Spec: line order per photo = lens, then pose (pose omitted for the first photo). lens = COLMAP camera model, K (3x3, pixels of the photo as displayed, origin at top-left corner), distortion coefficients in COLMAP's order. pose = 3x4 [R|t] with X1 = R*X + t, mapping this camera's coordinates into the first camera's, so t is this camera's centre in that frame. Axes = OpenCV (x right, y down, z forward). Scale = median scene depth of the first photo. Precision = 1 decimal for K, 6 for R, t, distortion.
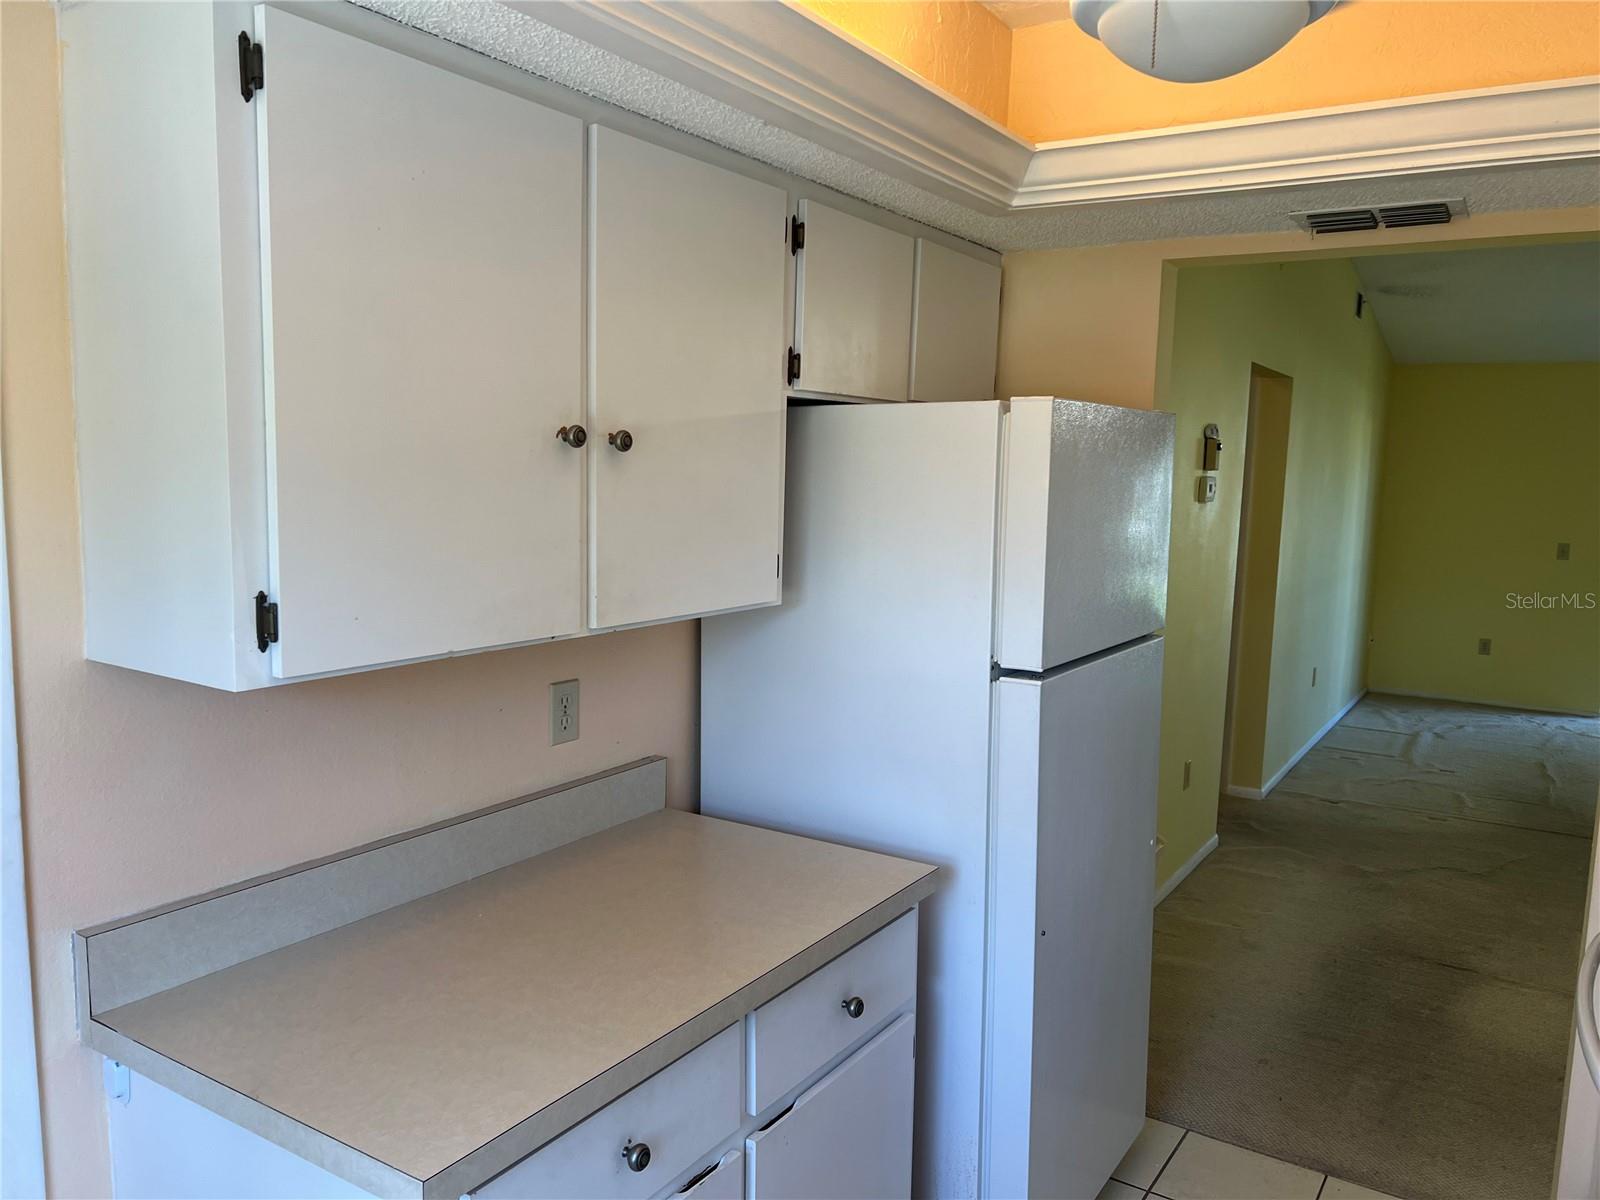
lens RADIAL K [[1197.3, 0, 801.9], [0, 1197.3, 615.3], [0, 0, 1]] dist [0.008881, 0.001492]
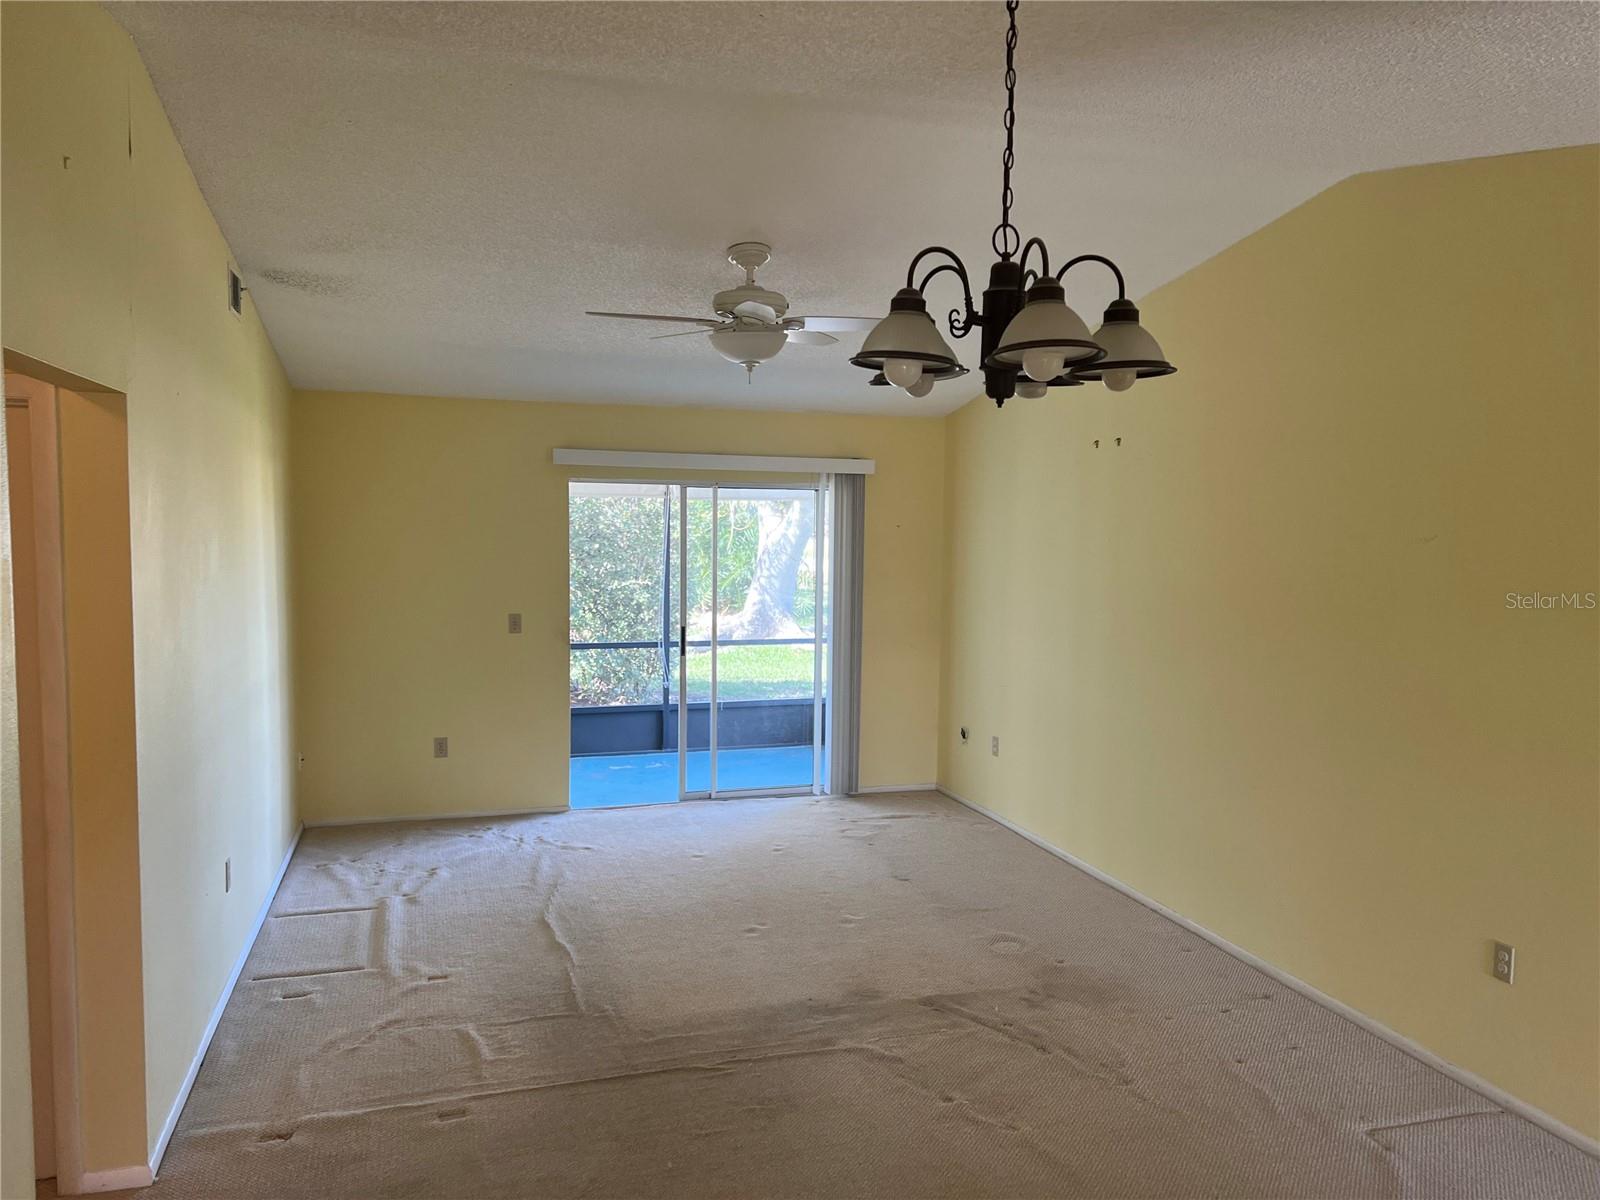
lens RADIAL K [[1187.5, 0, 800.6], [0, 1187.5, 611.6], [0, 0, 1]] dist [0.082128, -0.095937]
pose [[0.652557, -0.078337, 0.753679, 0.154400], [0.098081, 0.995006, 0.018498, -0.066219], [-0.751365, 0.061851, 0.656982, 0.343673]]
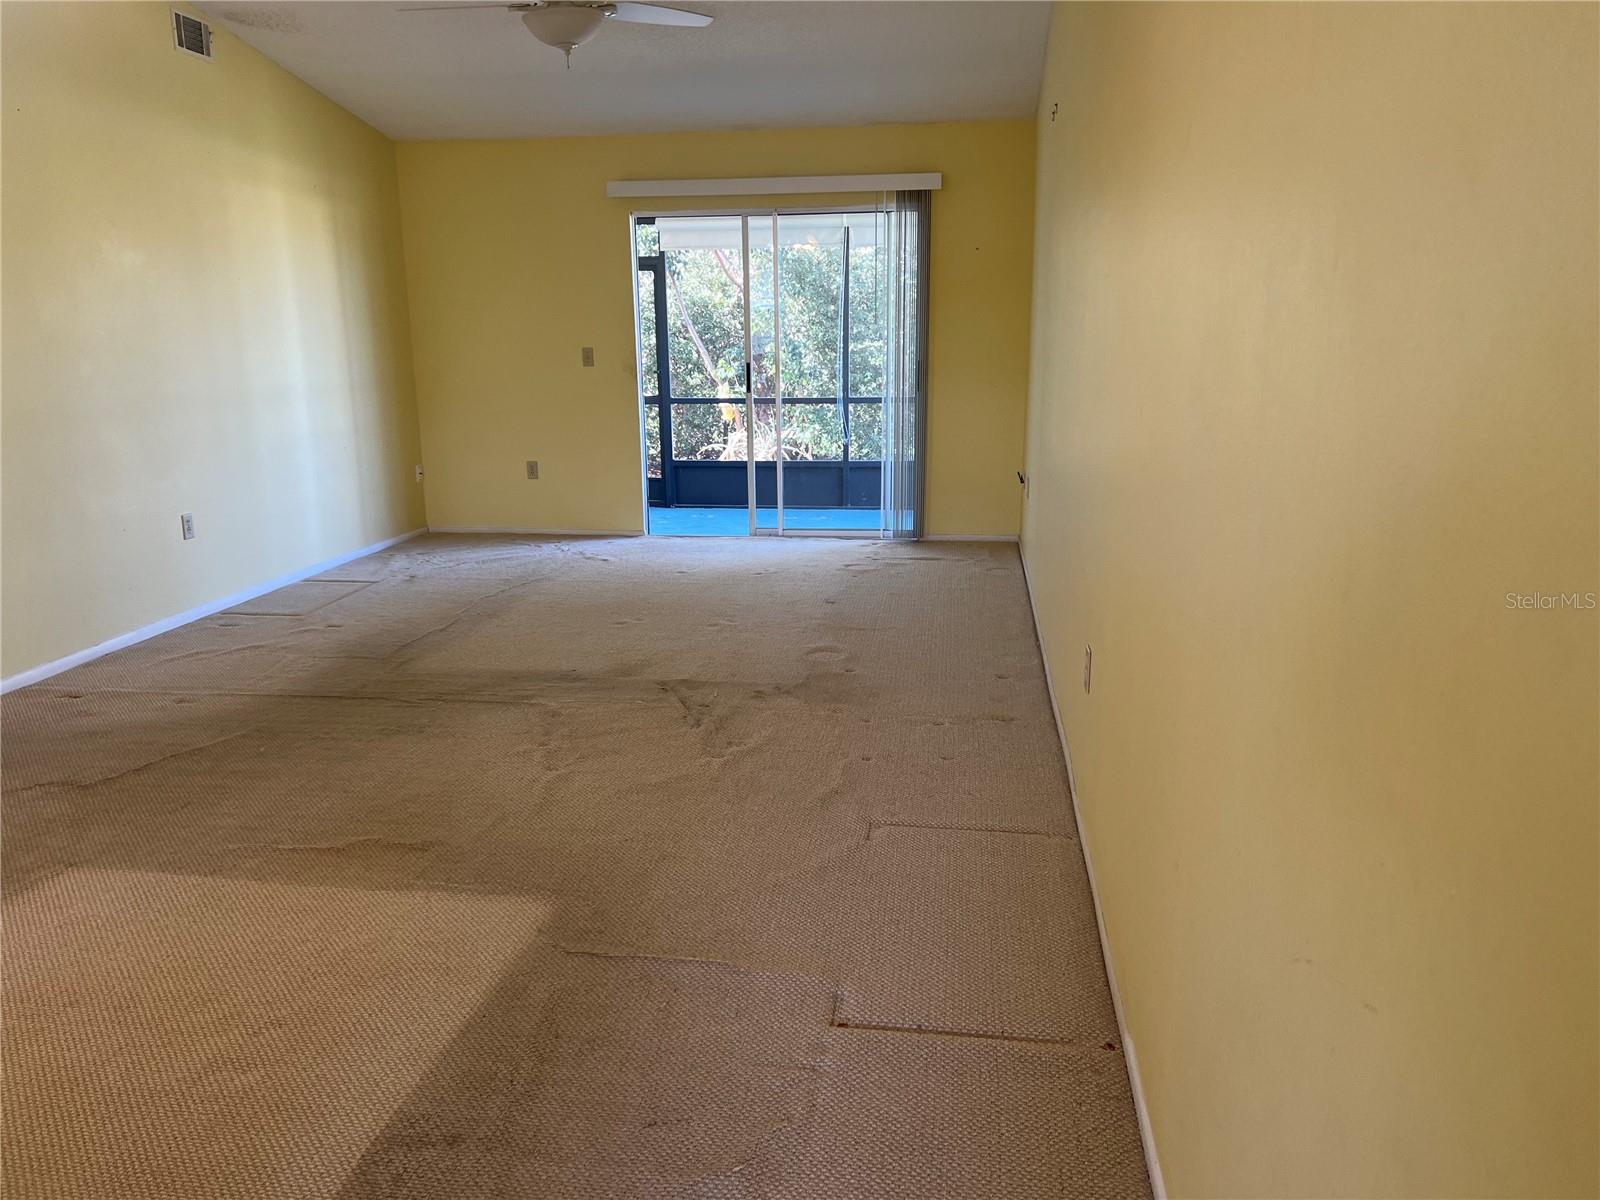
lens RADIAL K [[1187.5, 0, 800.6], [0, 1187.5, 611.6], [0, 0, 1]] dist [0.082128, -0.095937]
pose [[0.911435, -0.132262, 0.389606, 0.466347], [0.086632, 0.987386, 0.132530, 0.035519], [-0.402220, -0.087040, 0.911396, 0.115547]]
